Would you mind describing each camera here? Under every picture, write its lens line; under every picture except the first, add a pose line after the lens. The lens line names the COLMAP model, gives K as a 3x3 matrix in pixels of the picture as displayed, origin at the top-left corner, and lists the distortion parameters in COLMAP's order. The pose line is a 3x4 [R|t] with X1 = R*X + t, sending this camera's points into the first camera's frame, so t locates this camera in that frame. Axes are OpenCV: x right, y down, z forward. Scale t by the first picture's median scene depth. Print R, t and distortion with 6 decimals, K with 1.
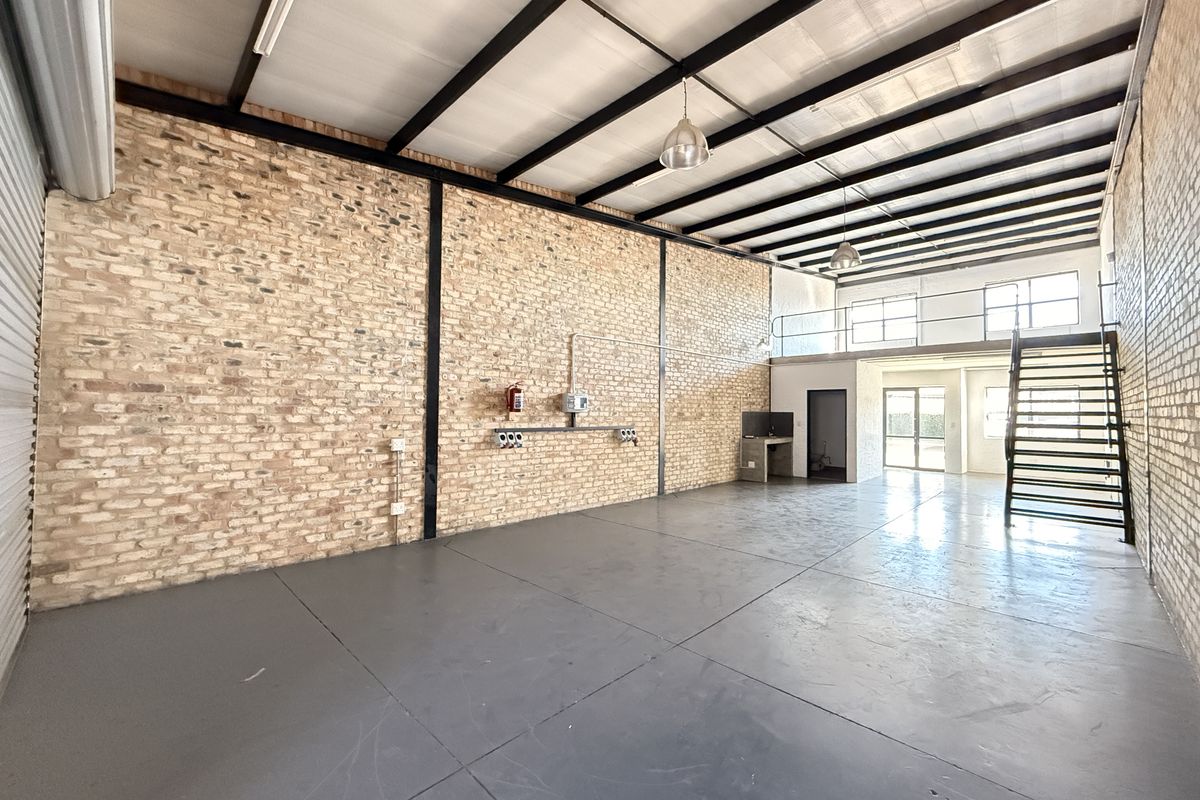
lens RADIAL K [[478.8, 0, 595.1], [0, 478.8, 397.2], [0, 0, 1]] dist [-0.001547, 0.003772]
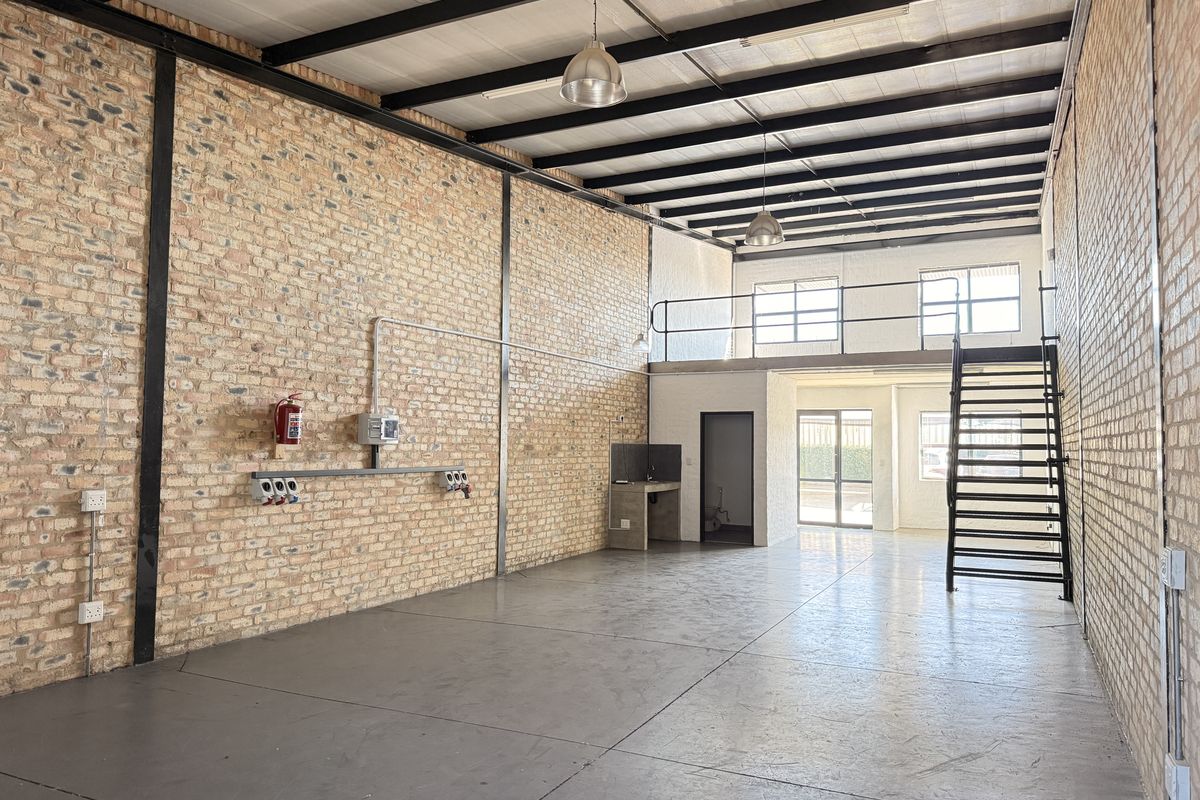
lens RADIAL K [[848.0, 0, 591.0], [0, 848.0, 398.8], [0, 0, 1]] dist [0.055540, -0.056961]
pose [[0.947301, 0.017802, 0.319849, -0.143072], [-0.010148, 0.999621, -0.025581, -0.002481], [-0.320183, 0.020987, 0.947123, -0.139413]]
